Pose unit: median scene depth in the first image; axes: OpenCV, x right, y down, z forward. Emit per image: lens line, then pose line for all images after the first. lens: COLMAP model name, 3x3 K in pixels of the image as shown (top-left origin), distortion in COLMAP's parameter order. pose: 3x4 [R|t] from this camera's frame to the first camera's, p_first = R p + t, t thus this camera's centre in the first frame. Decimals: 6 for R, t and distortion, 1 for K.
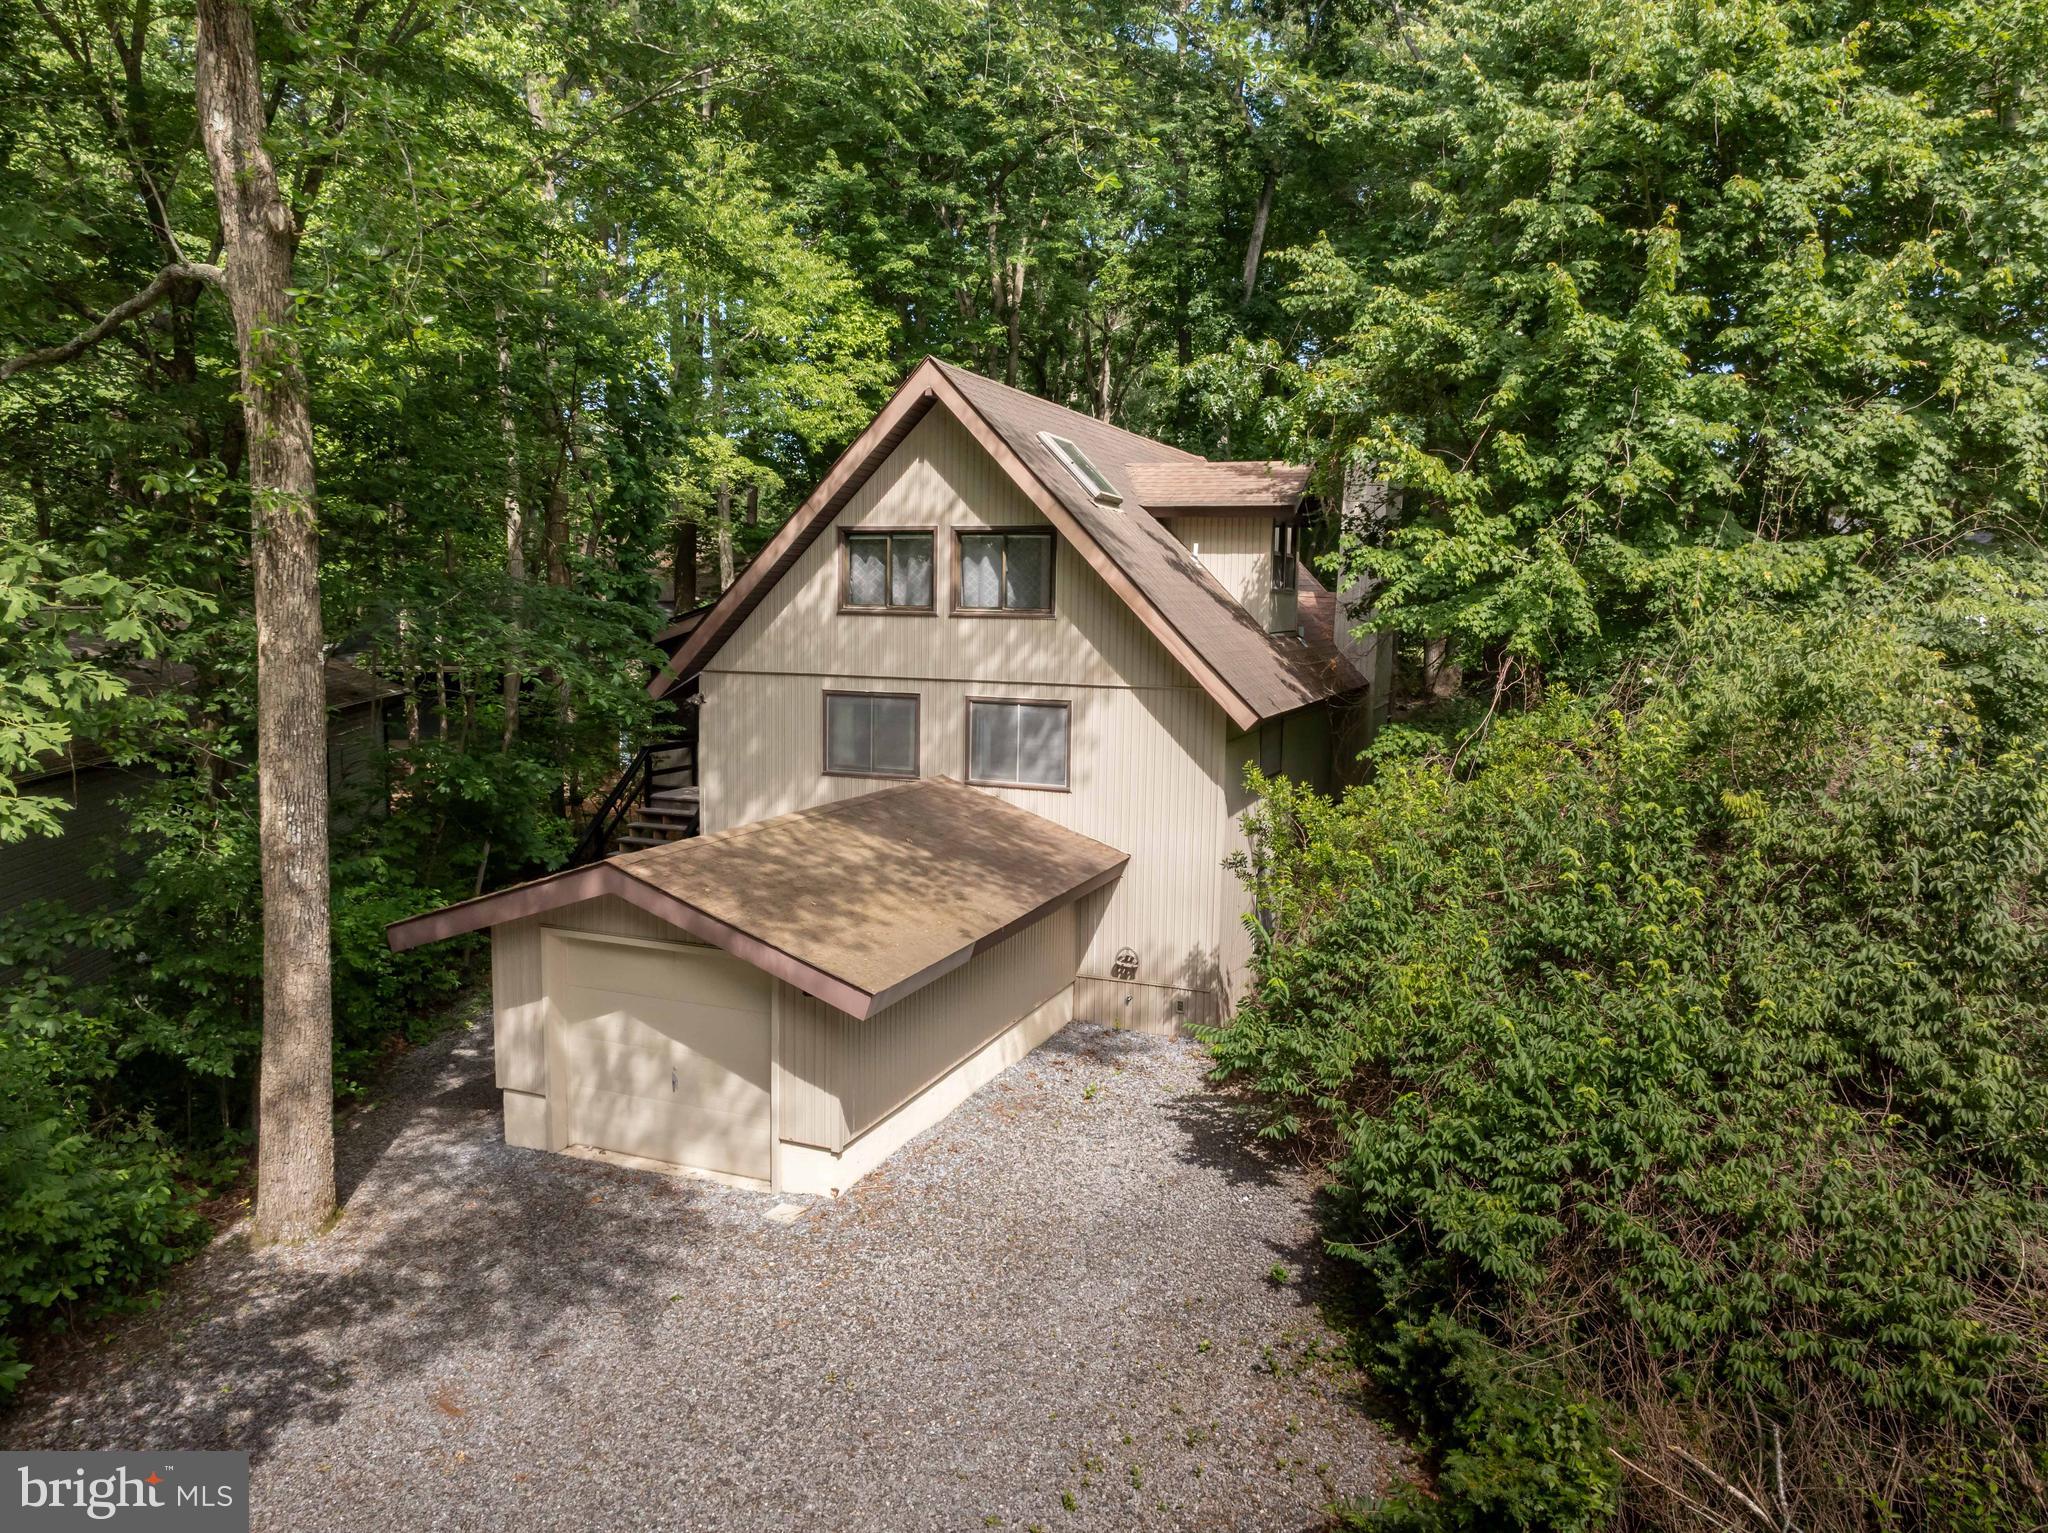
lens RADIAL K [[1443.5, 0, 975.1], [0, 1443.5, 718.5], [0, 0, 1]] dist [-0.035286, 0.022066]
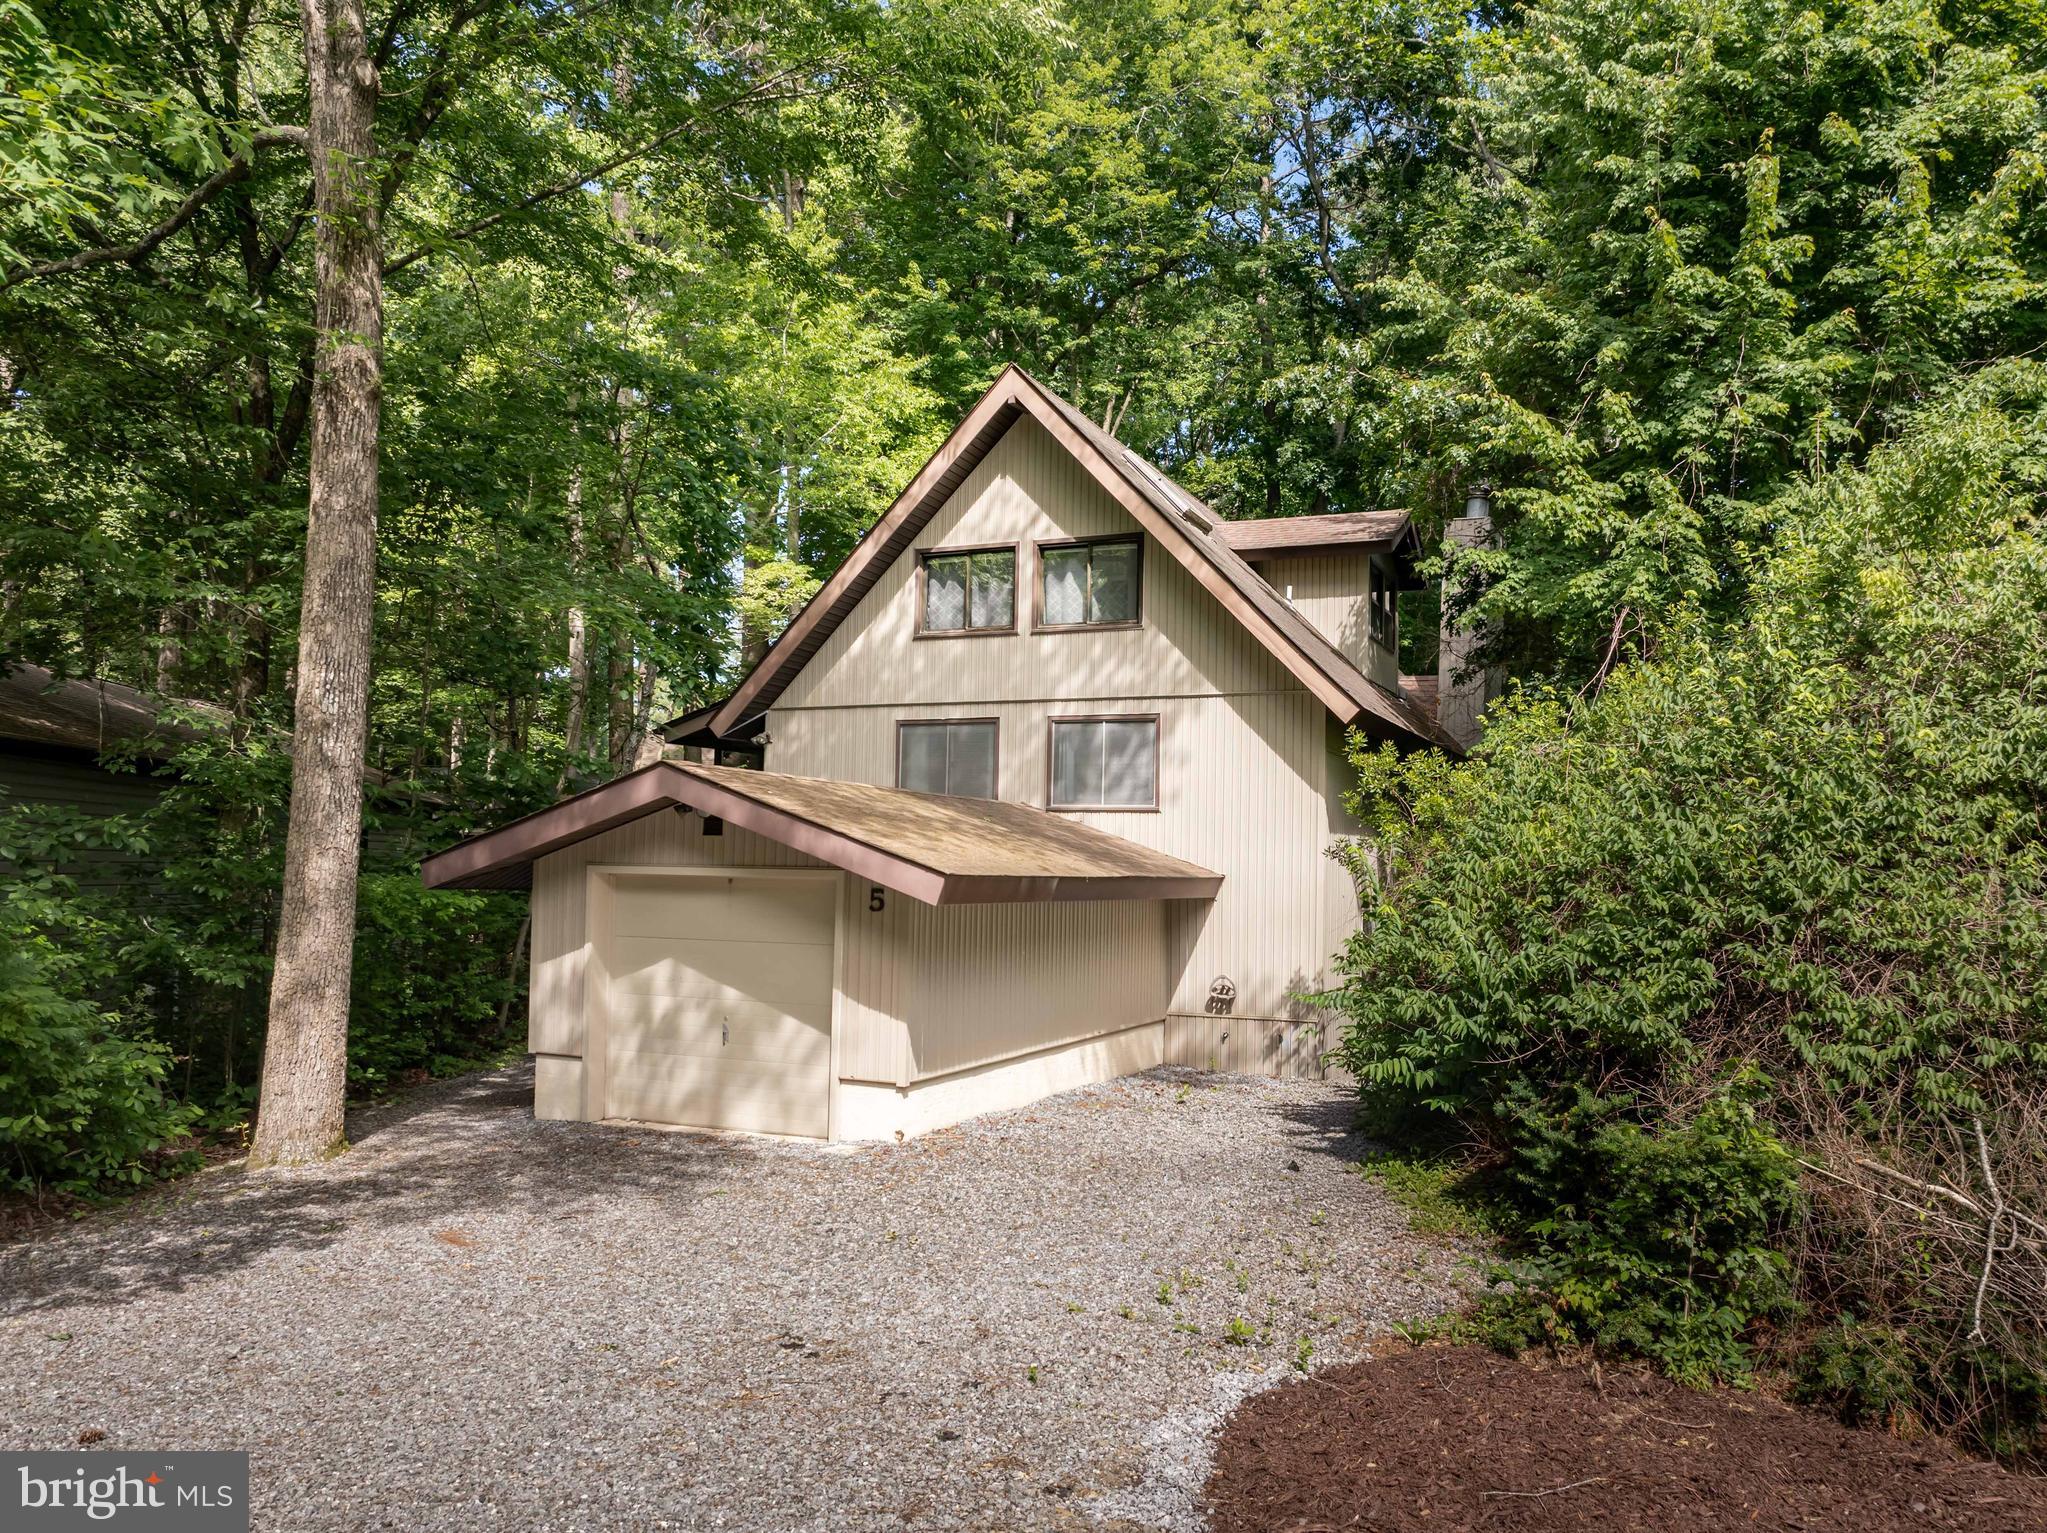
lens RADIAL K [[1528.5, 0, 1038.9], [0, 1528.5, 768.6], [0, 0, 1]] dist [-0.027768, 0.011868]
pose [[0.999916, 0.007269, -0.010750, -0.001635], [-0.008806, 0.988539, -0.150708, 0.215497], [0.009531, 0.150790, 0.988520, 0.024054]]
